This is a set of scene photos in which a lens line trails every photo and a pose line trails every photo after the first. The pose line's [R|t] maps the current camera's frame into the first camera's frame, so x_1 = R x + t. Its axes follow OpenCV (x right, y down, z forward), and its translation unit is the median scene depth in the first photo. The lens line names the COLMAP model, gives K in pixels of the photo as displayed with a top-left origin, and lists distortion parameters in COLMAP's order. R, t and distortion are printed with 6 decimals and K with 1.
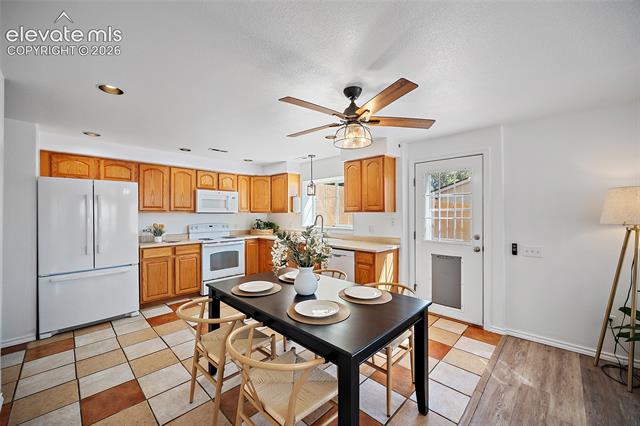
lens RADIAL K [[253.1, 0, 318.5], [0, 253.1, 209.0], [0, 0, 1]] dist [-0.001992, 0.000045]
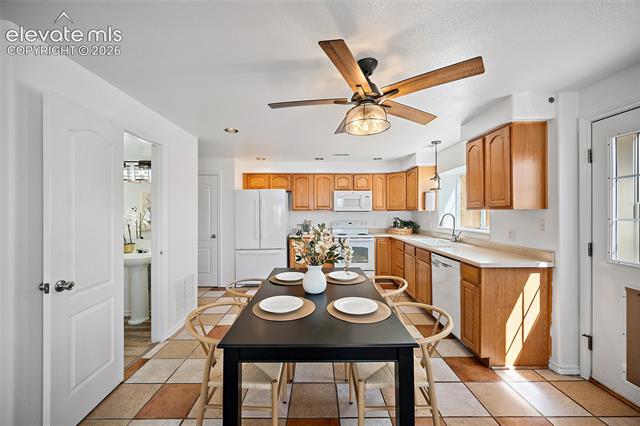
lens RADIAL K [[253.1, 0, 318.5], [0, 253.1, 209.0], [0, 0, 1]] dist [-0.001992, 0.000045]
pose [[0.699908, -0.009980, -0.714163, 0.360921], [0.014242, 0.999899, -0.000014, 0.005145], [0.714091, -0.010161, 0.699979, 0.172088]]
